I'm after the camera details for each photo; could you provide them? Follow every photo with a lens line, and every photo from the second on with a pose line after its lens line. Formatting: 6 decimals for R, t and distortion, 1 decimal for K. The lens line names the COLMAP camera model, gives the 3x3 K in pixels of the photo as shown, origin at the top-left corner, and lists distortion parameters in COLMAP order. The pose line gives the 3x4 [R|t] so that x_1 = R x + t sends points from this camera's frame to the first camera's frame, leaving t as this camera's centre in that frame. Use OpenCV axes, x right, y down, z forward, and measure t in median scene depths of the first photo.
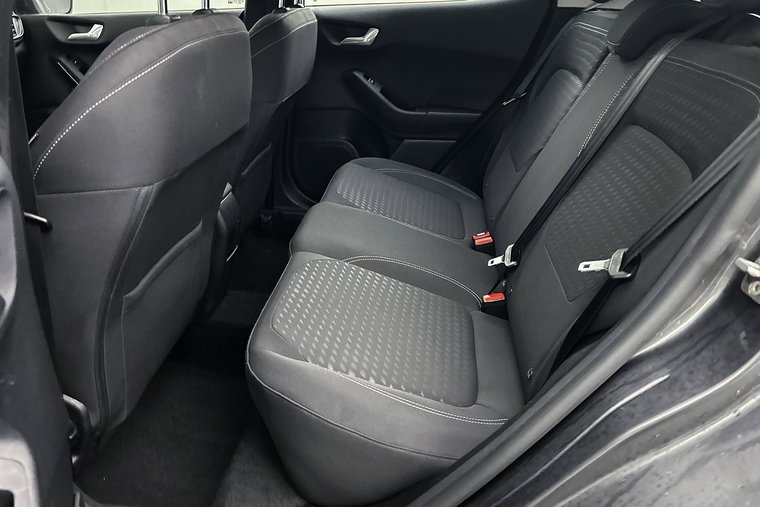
lens RADIAL K [[569.2, 0, 380.1], [0, 569.2, 258.6], [0, 0, 1]] dist [0.062761, -0.075209]
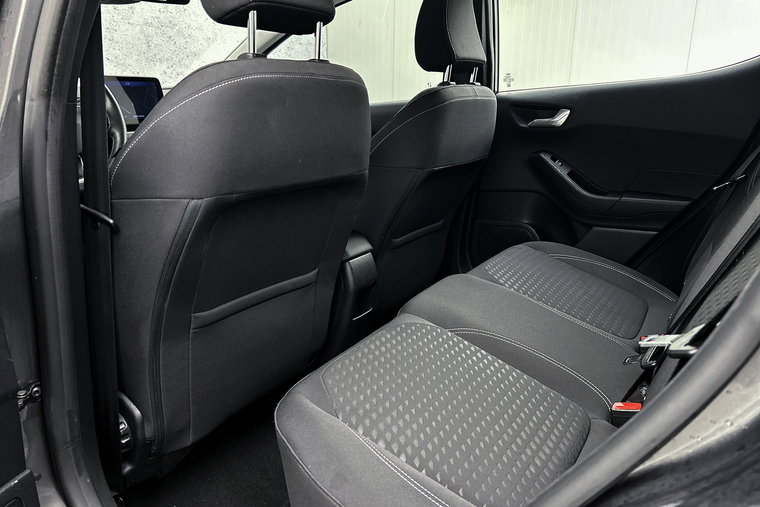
lens RADIAL K [[569.2, 0, 380.3], [0, 569.2, 247.8], [0, 0, 1]] dist [0.062761, -0.075209]
pose [[0.895997, 0.080521, -0.436700, 0.181094], [-0.170582, 0.970380, -0.171066, 0.040783], [0.409990, 0.227768, 0.883193, 0.114667]]
